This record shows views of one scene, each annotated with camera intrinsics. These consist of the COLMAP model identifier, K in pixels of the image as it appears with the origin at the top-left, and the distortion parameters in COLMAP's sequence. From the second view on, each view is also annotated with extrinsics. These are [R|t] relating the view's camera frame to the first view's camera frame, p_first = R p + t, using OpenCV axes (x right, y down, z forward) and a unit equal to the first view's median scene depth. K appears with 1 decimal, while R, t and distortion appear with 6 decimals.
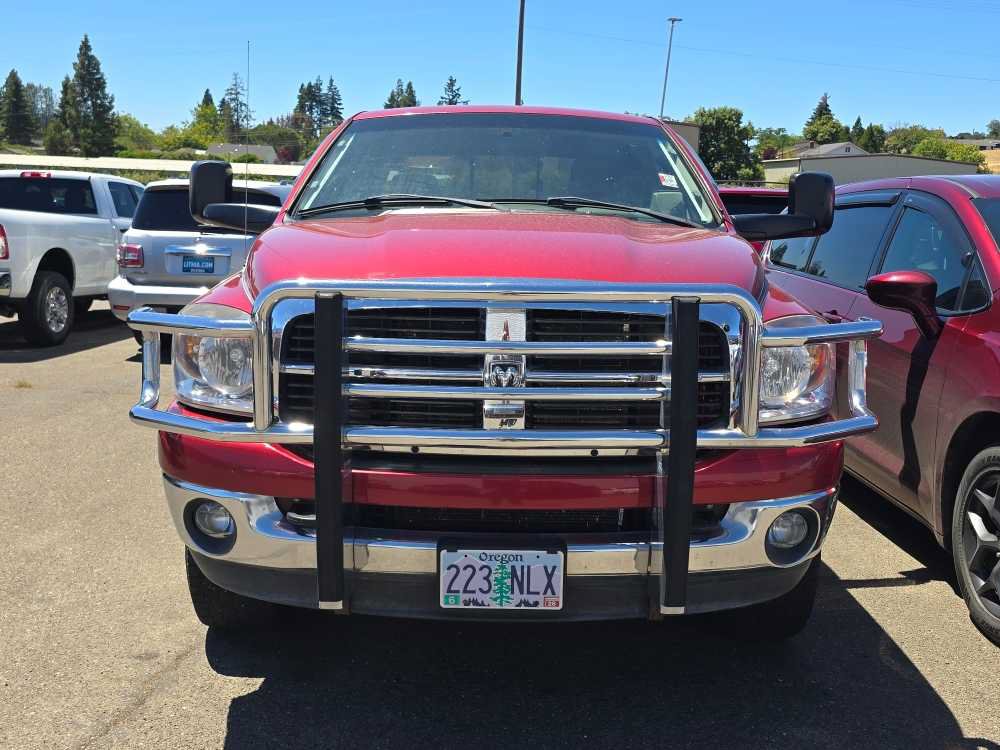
lens RADIAL K [[971.5, 0, 503.9], [0, 971.5, 373.8], [0, 0, 1]] dist [0.049454, -0.006970]
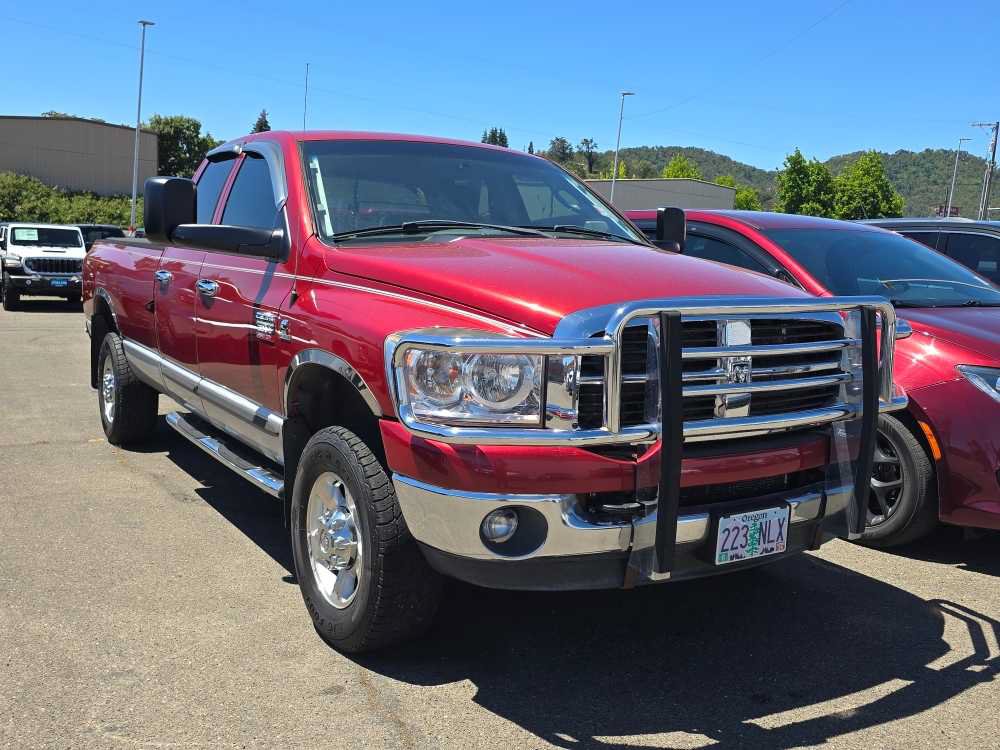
lens RADIAL K [[971.5, 0, 511.8], [0, 971.5, 370.4], [0, 0, 1]] dist [0.050670, -0.012649]
pose [[0.847066, -0.064922, 0.527507, -0.886336], [0.072973, 0.997318, 0.005565, -0.029607], [-0.526454, 0.033780, 0.849532, 0.081201]]
